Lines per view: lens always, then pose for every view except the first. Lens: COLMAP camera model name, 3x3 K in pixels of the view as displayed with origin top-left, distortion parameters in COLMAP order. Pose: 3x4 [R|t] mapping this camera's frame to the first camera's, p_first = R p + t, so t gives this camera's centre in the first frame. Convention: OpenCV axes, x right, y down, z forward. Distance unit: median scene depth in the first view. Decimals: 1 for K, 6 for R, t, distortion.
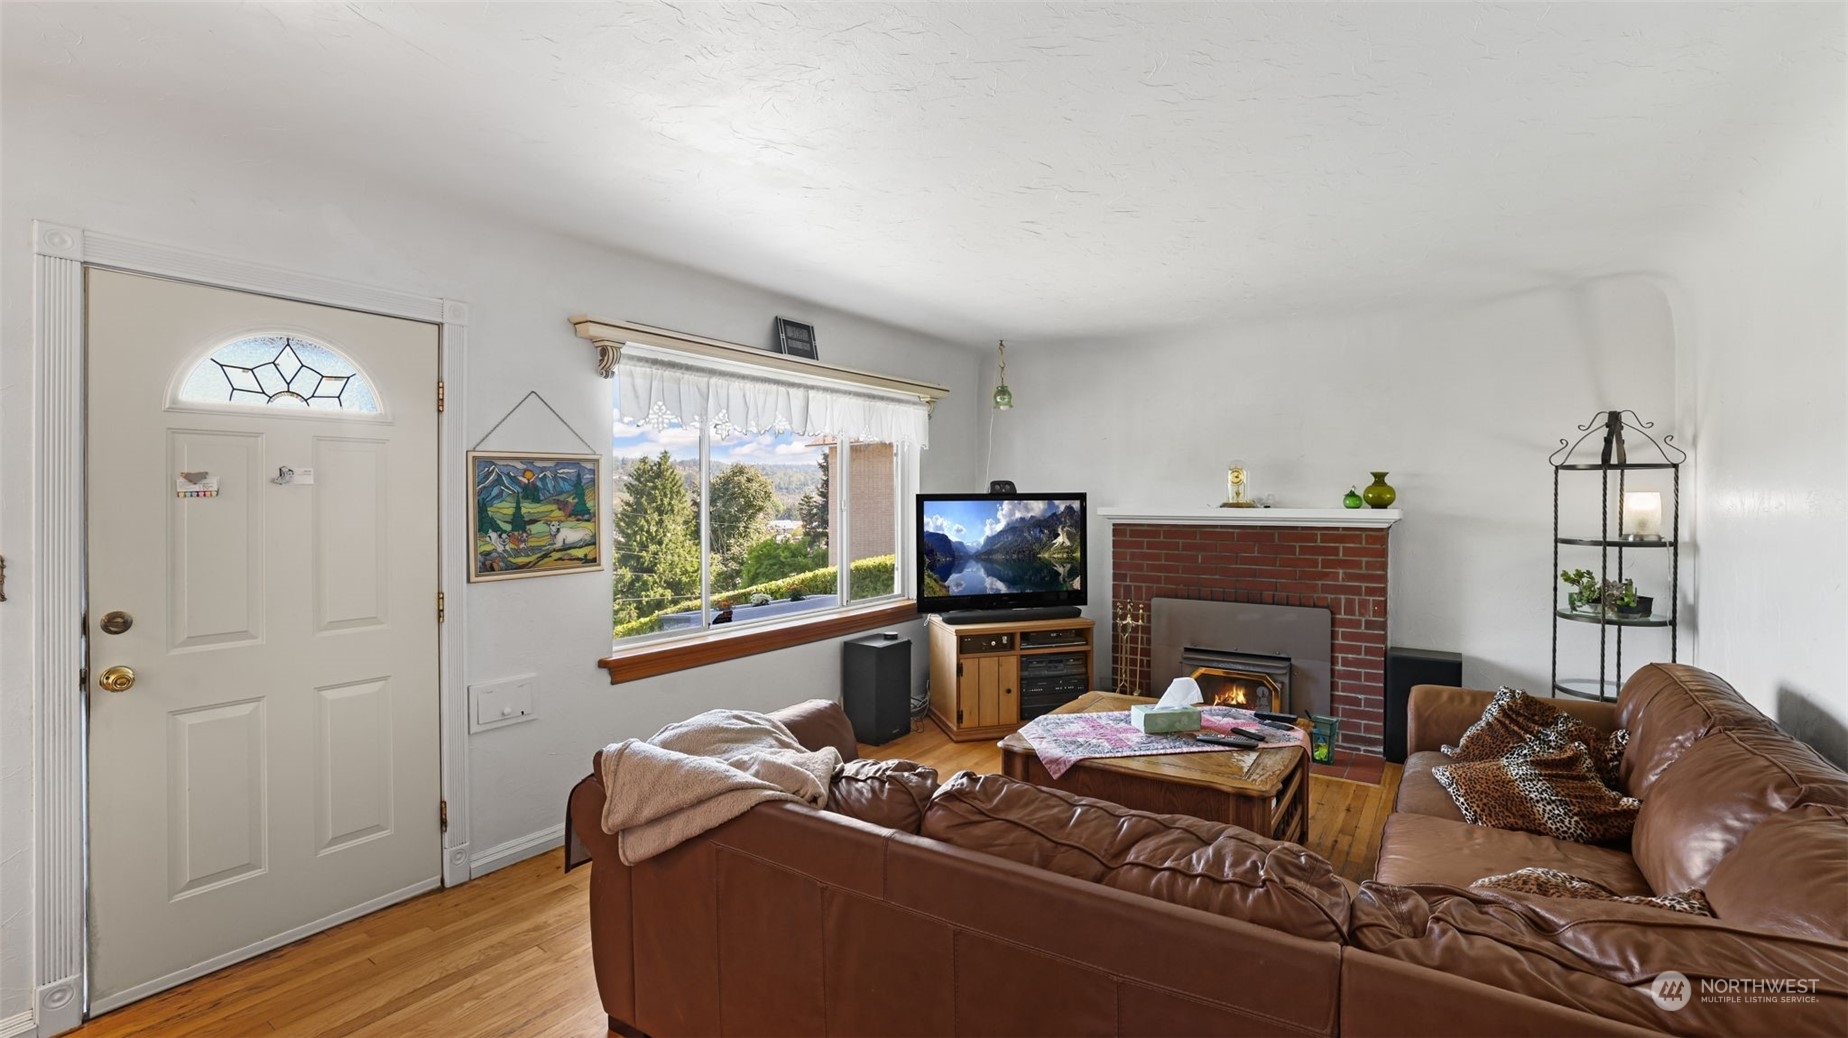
lens RADIAL K [[812.6, 0, 918.3], [0, 812.6, 493.7], [0, 0, 1]] dist [-0.047194, 0.014443]
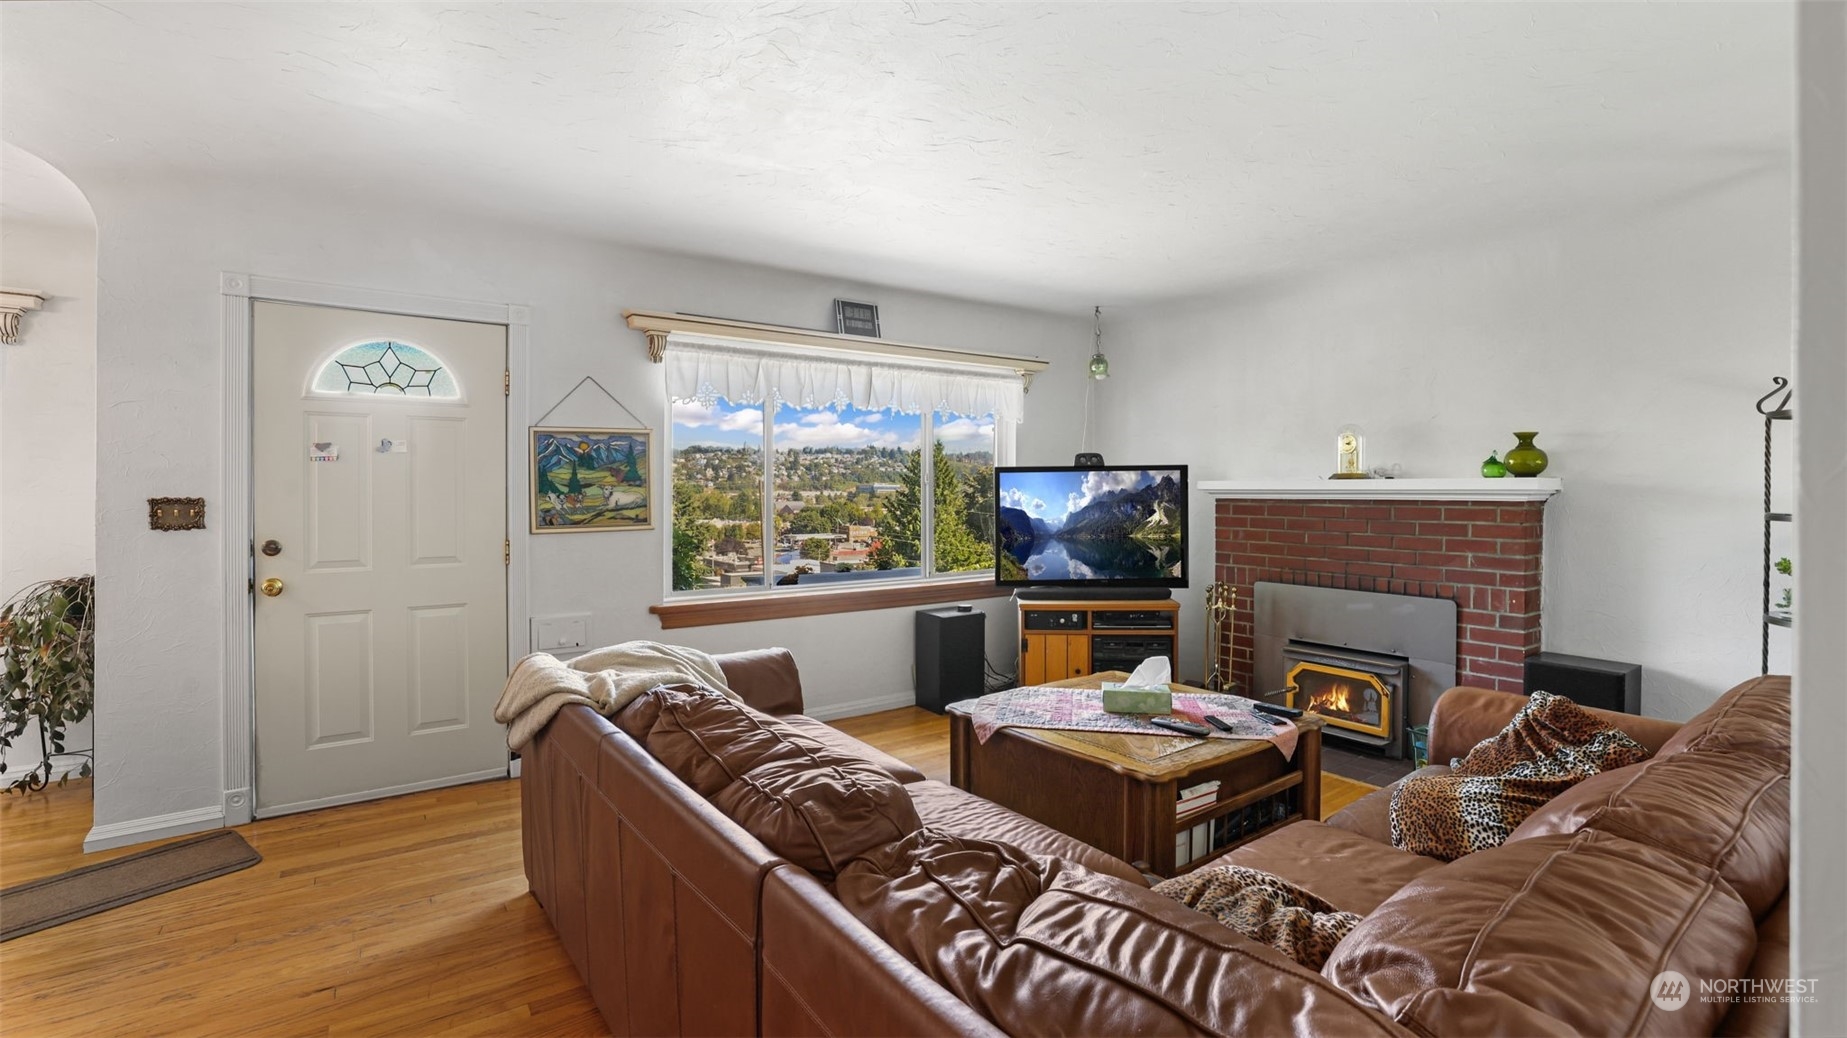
lens RADIAL K [[820.6, 0, 903.3], [0, 820.6, 491.1], [0, 0, 1]] dist [-0.048610, 0.014838]
pose [[0.932559, 0.000955, -0.361016, 0.326599], [0.001141, 0.999984, 0.005593, 0.030294], [0.361015, -0.005627, 0.932543, 0.032645]]
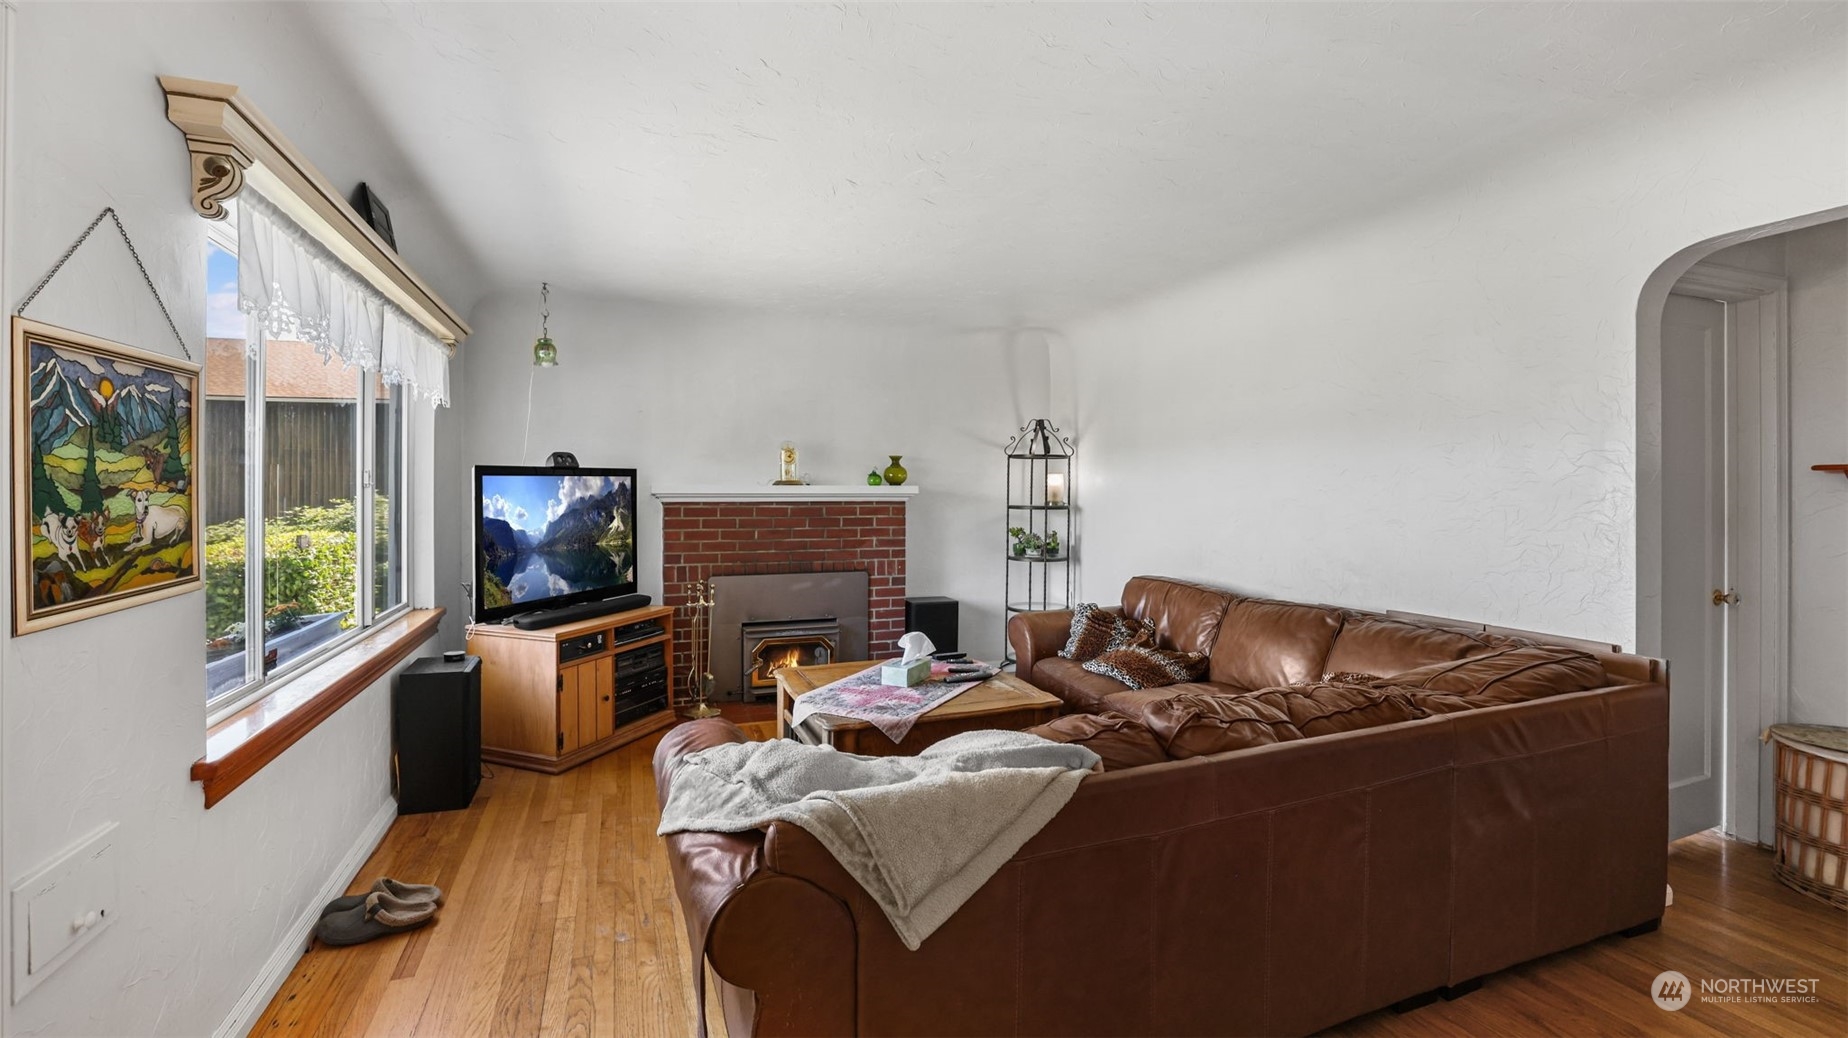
lens RADIAL K [[812.6, 0, 918.3], [0, 812.6, 493.7], [0, 0, 1]] dist [-0.047194, 0.014443]
pose [[0.573120, -0.003080, 0.819466, -0.481311], [-0.003627, 0.999974, 0.006296, 0.026091], [-0.819463, -0.006580, 0.573094, 0.300020]]
